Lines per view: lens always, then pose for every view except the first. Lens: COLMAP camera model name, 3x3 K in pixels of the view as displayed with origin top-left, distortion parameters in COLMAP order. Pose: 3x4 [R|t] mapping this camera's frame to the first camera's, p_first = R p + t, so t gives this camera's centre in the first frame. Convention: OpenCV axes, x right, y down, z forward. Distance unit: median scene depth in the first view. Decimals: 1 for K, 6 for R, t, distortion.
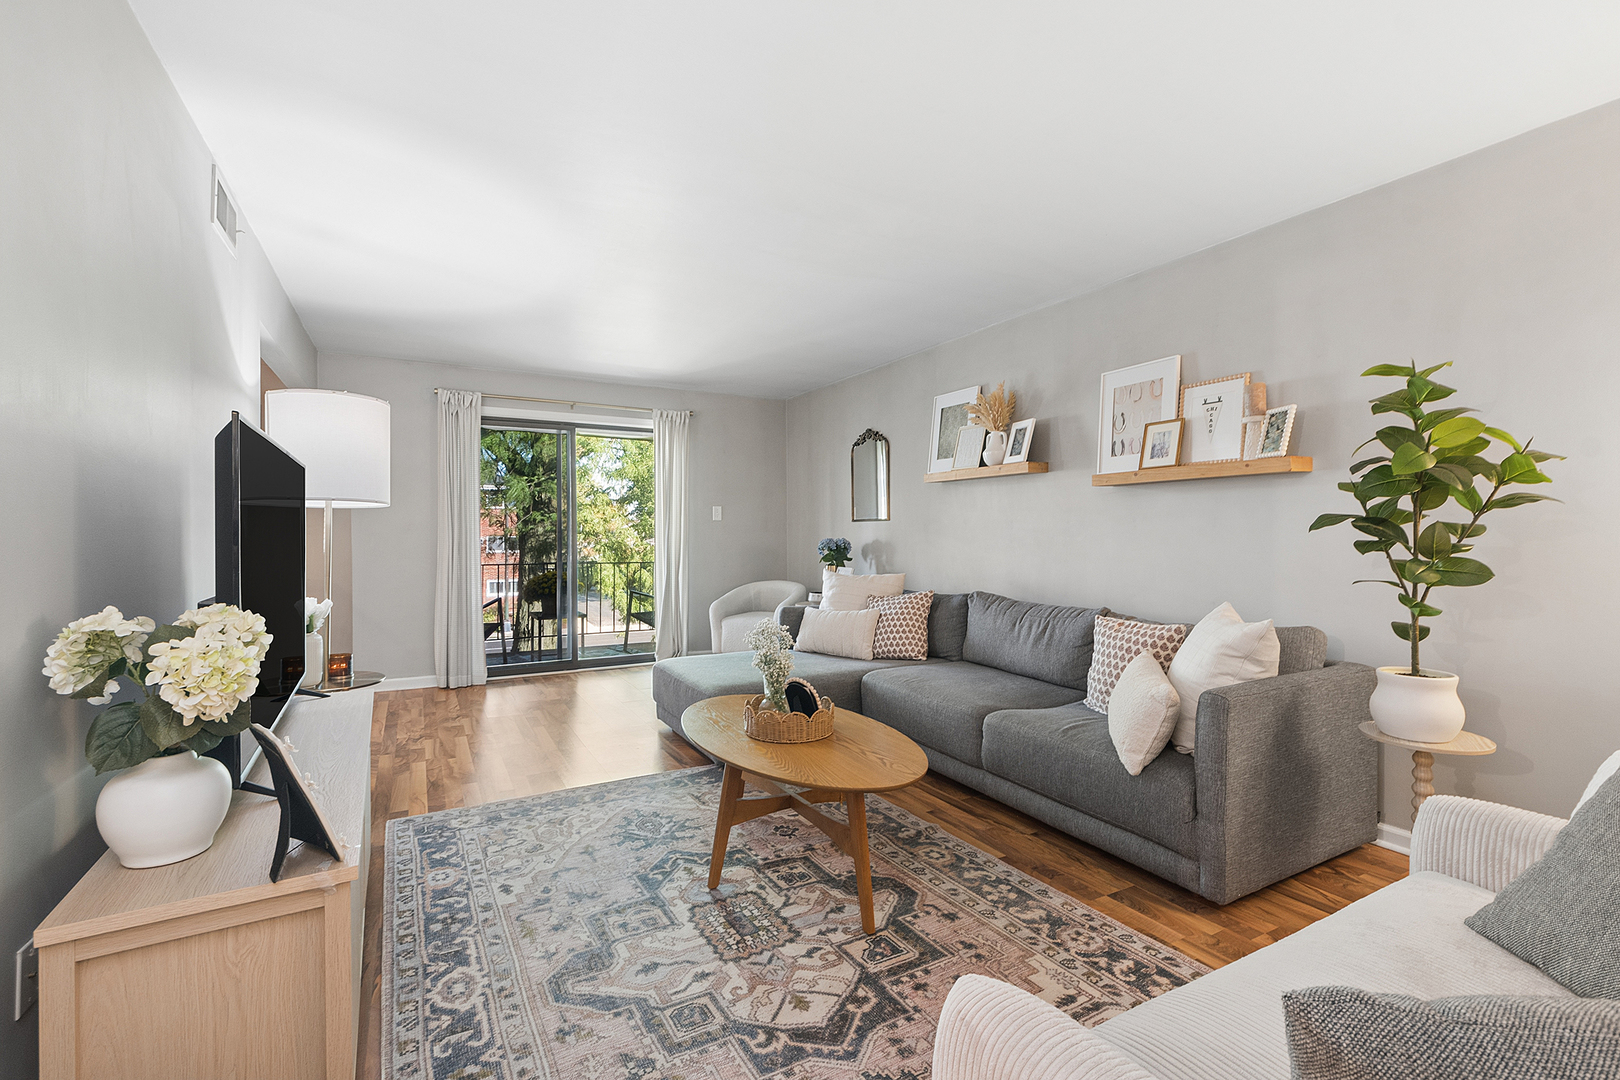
lens RADIAL K [[721.1, 0, 800.5], [0, 721.1, 534.2], [0, 0, 1]] dist [0.000133, -0.000885]
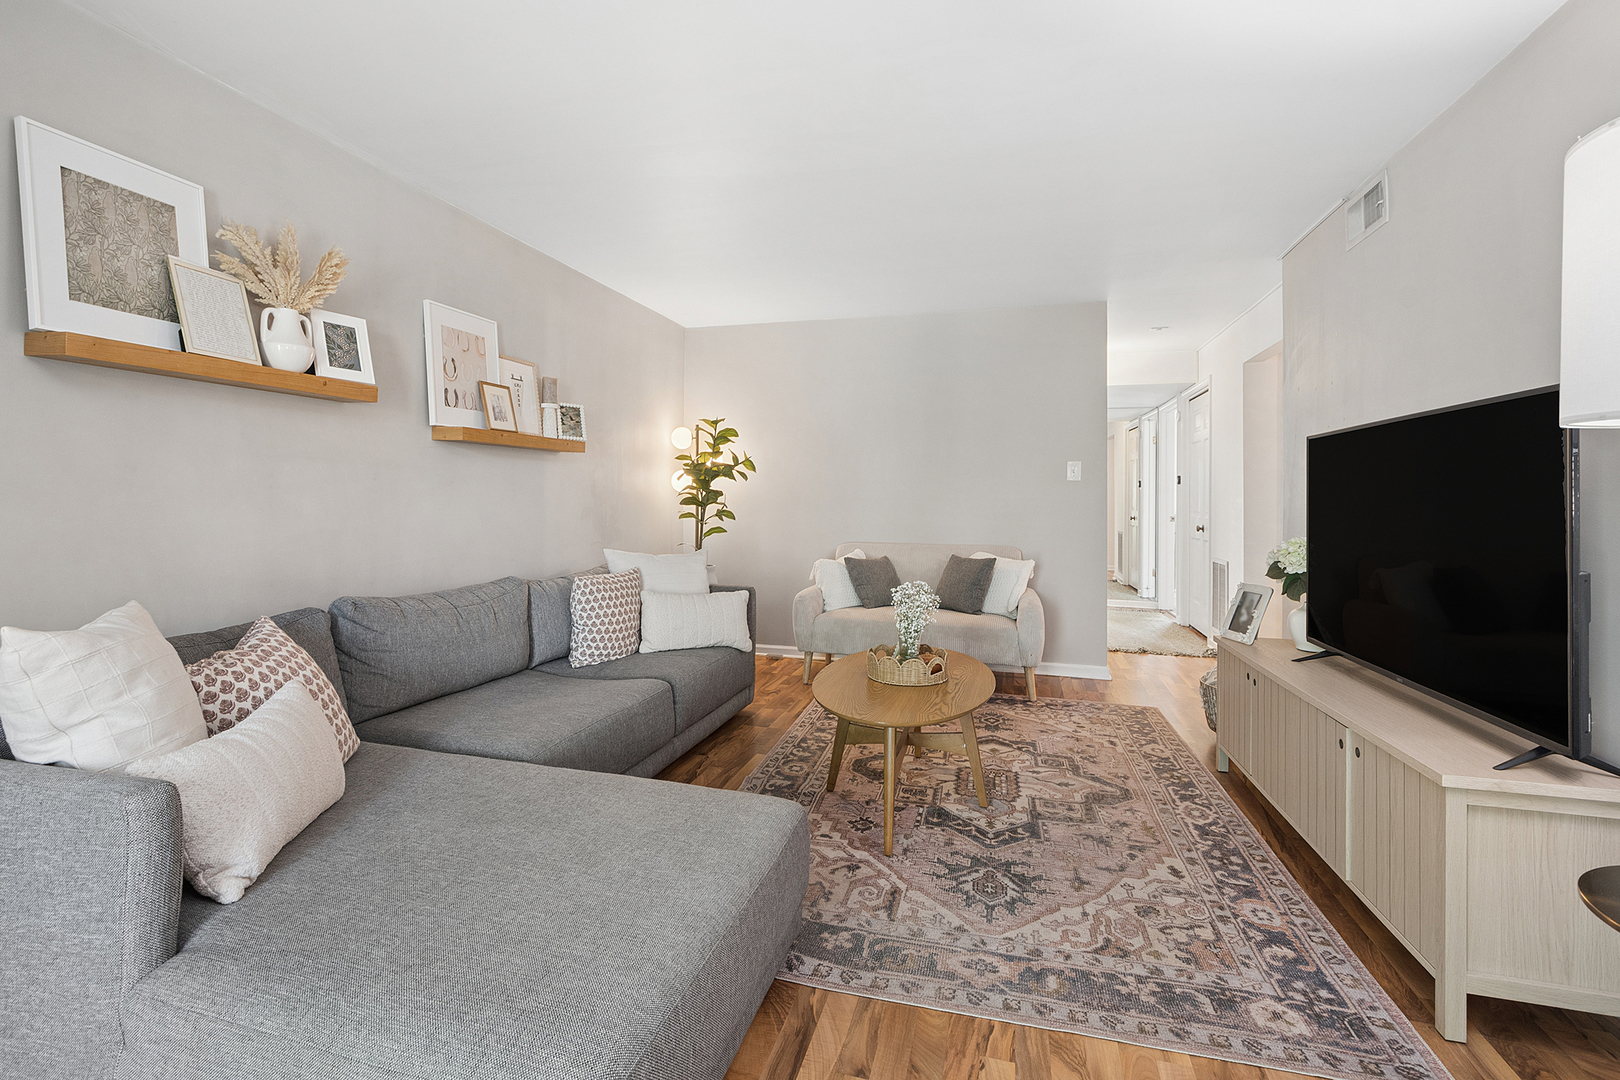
lens RADIAL K [[721.1, 0, 800.5], [0, 721.1, 534.2], [0, 0, 1]] dist [0.000133, -0.000885]
pose [[-0.711219, -0.040808, 0.701785, -0.696324], [-0.005967, 0.998628, 0.052022, -0.006436], [-0.702945, 0.032812, -0.710487, 1.983498]]
